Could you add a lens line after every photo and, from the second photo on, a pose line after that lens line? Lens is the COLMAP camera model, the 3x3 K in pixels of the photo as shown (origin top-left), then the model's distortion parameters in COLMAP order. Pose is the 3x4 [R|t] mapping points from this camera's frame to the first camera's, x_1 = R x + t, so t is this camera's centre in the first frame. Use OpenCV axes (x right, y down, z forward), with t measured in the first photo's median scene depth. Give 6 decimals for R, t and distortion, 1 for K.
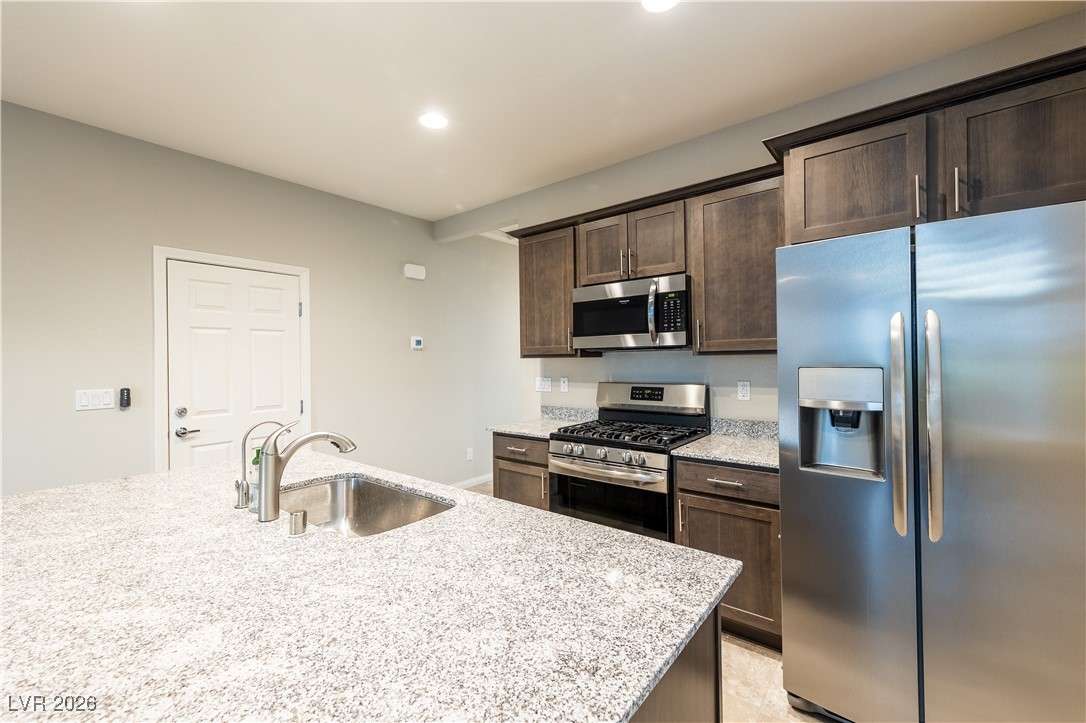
lens RADIAL K [[438.0, 0, 538.4], [0, 438.0, 358.4], [0, 0, 1]] dist [0.002351, 0.000495]
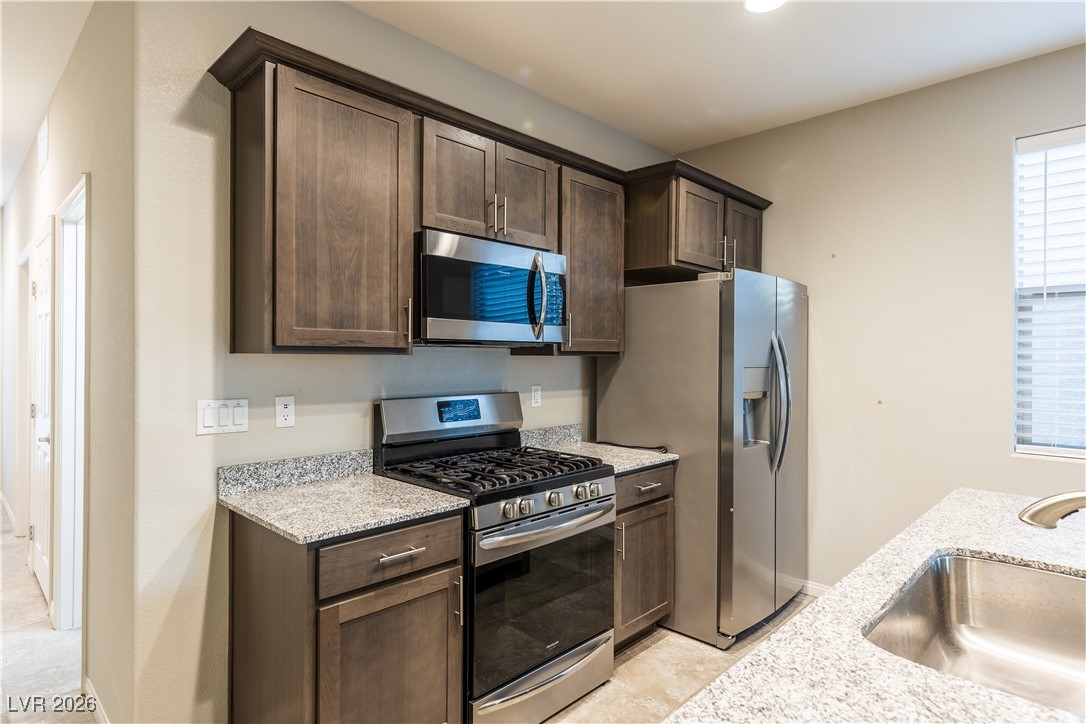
lens RADIAL K [[587.5, 0, 540.2], [0, 587.5, 358.3], [0, 0, 1]] dist [0.001532, -0.001254]
pose [[0.092290, 0.011731, 0.995663, -0.649631], [-0.008542, 0.999903, -0.010989, 0.009725], [-0.995696, -0.007490, 0.092381, 0.807956]]
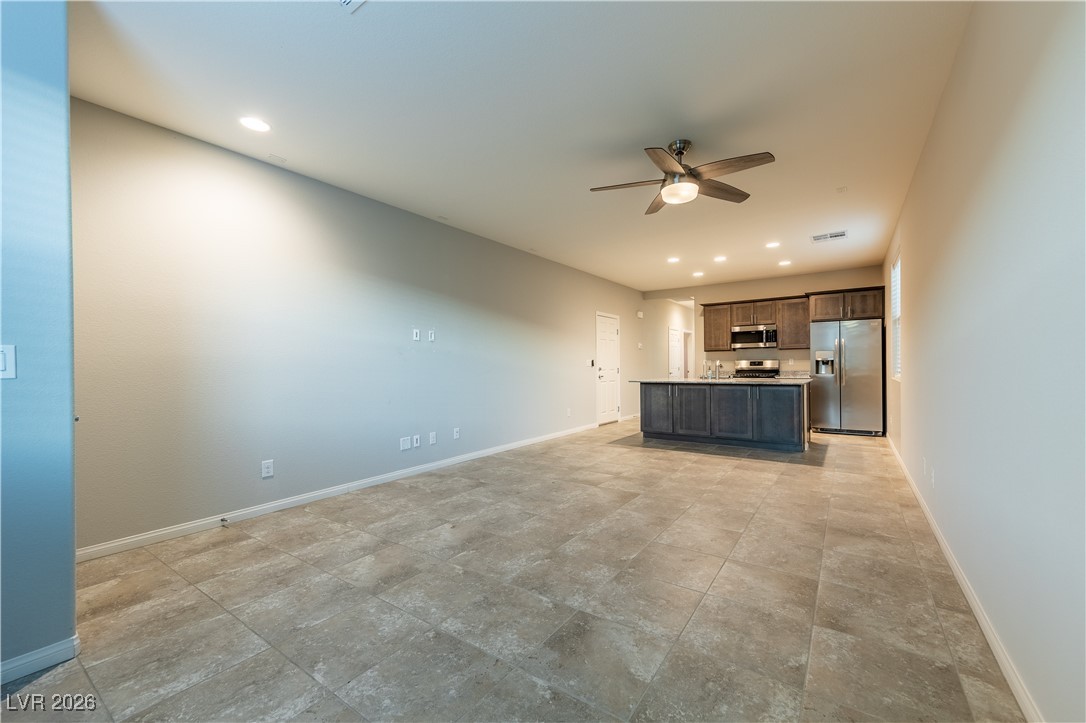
lens RADIAL K [[438.0, 0, 539.5], [0, 438.0, 361.4], [0, 0, 1]] dist [0.002351, 0.000495]
pose [[0.998692, 0.002783, 0.051057, -1.349343], [-0.002408, 0.999970, -0.007403, 0.092454], [-0.051076, 0.007271, 0.998668, -1.832598]]
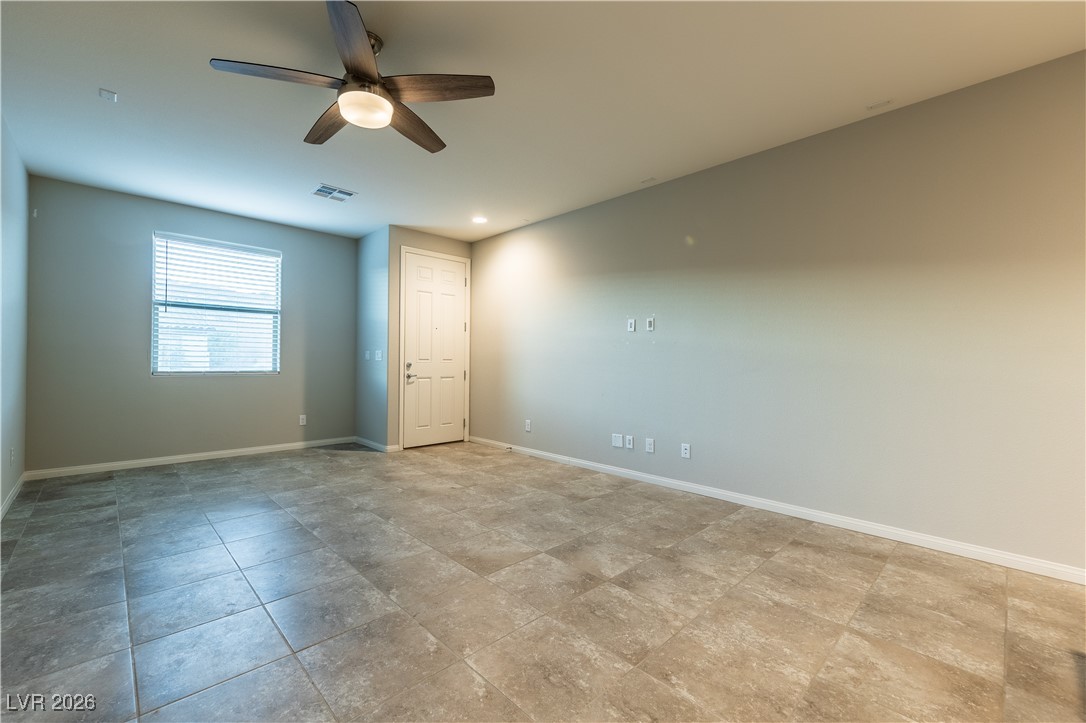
lens RADIAL K [[438.0, 0, 516.5], [0, 438.0, 367.2], [0, 0, 1]] dist [0.002351, 0.000495]
pose [[-0.151796, 0.026063, -0.988068, -0.161249], [-0.005768, 0.999612, 0.027254, 0.085179], [0.988395, 0.009836, -0.151587, -0.276169]]
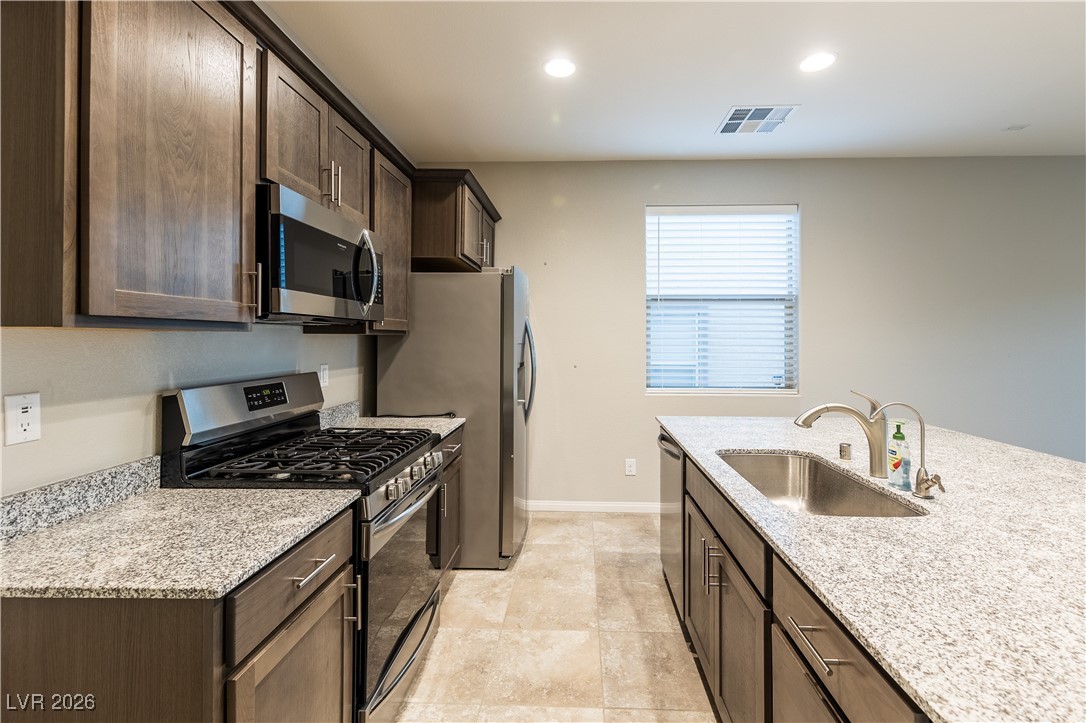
lens RADIAL K [[471.0, 0, 572.6], [0, 471.0, 336.7], [0, 0, 1]] dist [0.013660, -0.002987]
pose [[-0.606682, 0.014365, 0.794815, -0.516639], [0.002218, 0.999863, -0.016378, 0.012782], [-0.794942, -0.008173, -0.606631, 1.081622]]
